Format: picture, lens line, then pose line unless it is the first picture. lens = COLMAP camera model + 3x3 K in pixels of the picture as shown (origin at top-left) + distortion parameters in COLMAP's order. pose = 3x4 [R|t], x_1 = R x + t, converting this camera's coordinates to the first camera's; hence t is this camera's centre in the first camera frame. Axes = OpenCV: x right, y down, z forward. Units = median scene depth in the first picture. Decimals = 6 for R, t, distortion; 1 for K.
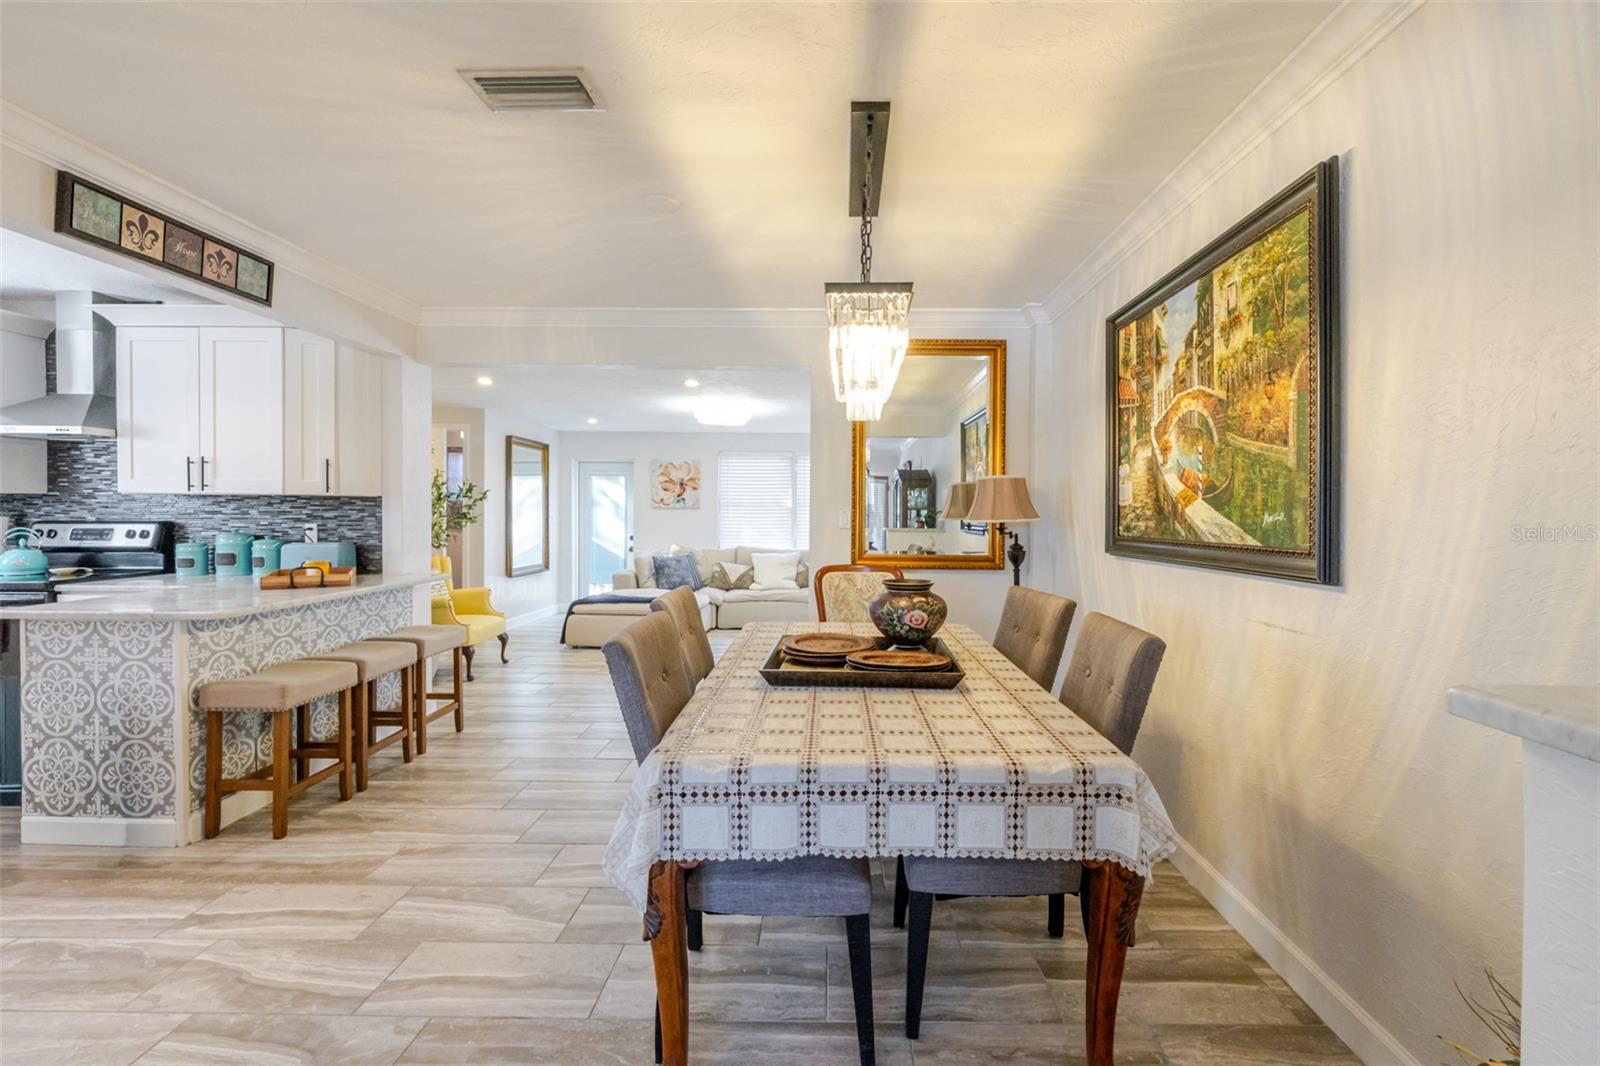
lens RADIAL K [[685.0, 0, 806.9], [0, 685.0, 515.0], [0, 0, 1]] dist [0.001415, 0.000190]
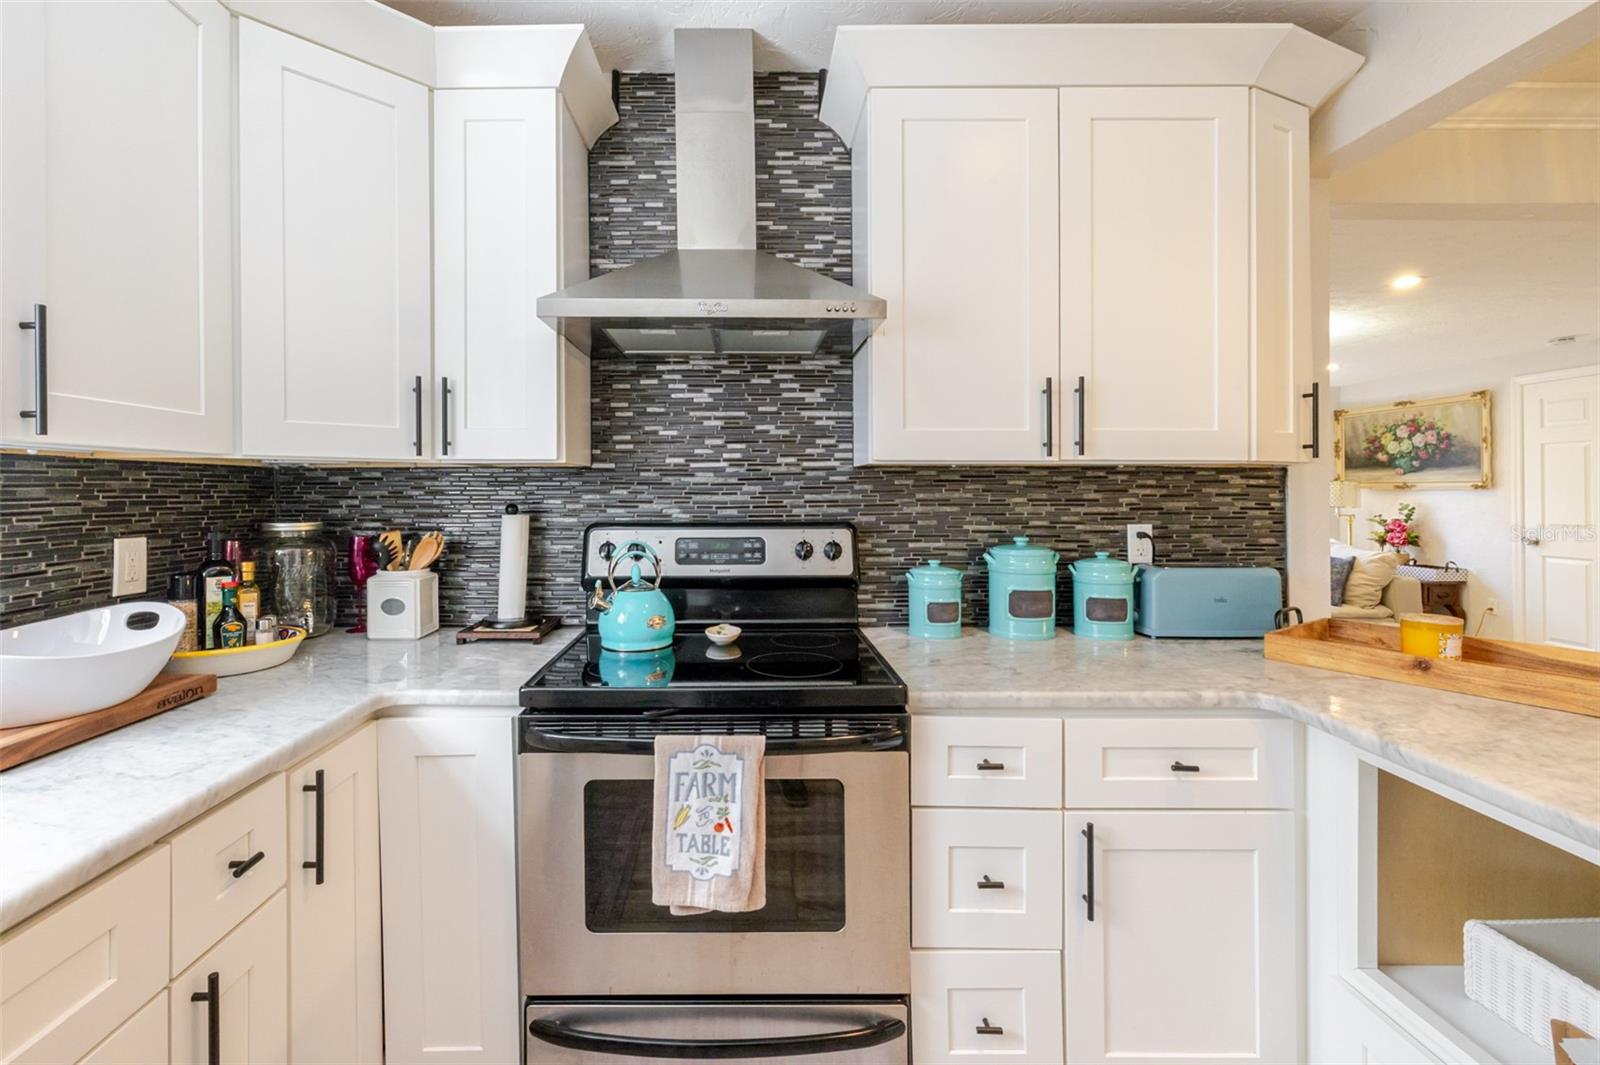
lens RADIAL K [[703.9, 0, 732.3], [0, 703.9, 493.6], [0, 0, 1]] dist [0.001376, 0.000144]
pose [[0.999858, -0.007237, 0.015194, -1.443659], [0.007230, 0.999974, 0.000525, -0.016176], [-0.015198, -0.000415, 0.999884, 0.711346]]
